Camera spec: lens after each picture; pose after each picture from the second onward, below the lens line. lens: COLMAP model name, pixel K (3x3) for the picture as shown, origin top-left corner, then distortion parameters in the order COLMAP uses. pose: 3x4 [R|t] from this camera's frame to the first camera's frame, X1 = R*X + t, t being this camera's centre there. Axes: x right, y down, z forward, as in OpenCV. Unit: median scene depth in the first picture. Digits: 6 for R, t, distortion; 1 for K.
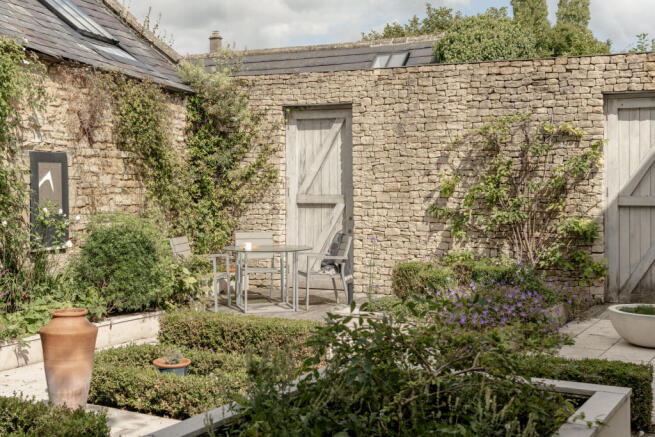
lens RADIAL K [[838.9, 0, 328.3], [0, 838.9, 176.8], [0, 0, 1]] dist [-0.007519, 0.011397]
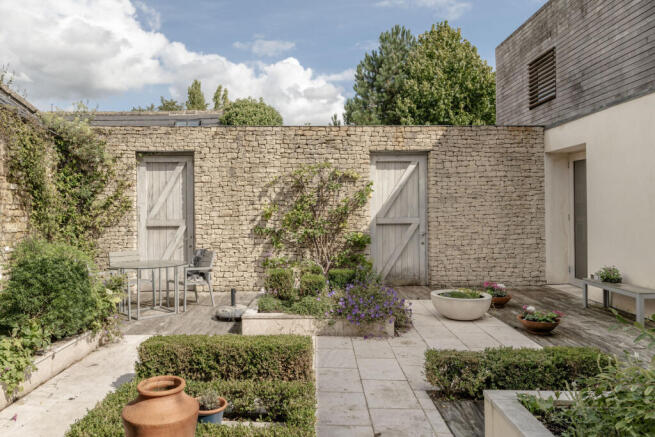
lens RADIAL K [[485.7, 0, 304.3], [0, 485.7, 204.6], [0, 0, 1]] dist [0.002217, -0.002885]
pose [[0.898406, -0.003057, 0.439156, -0.161823], [0.004496, 0.999987, -0.002237, 0.000443], [-0.439144, 0.003984, 0.898408, 0.232250]]
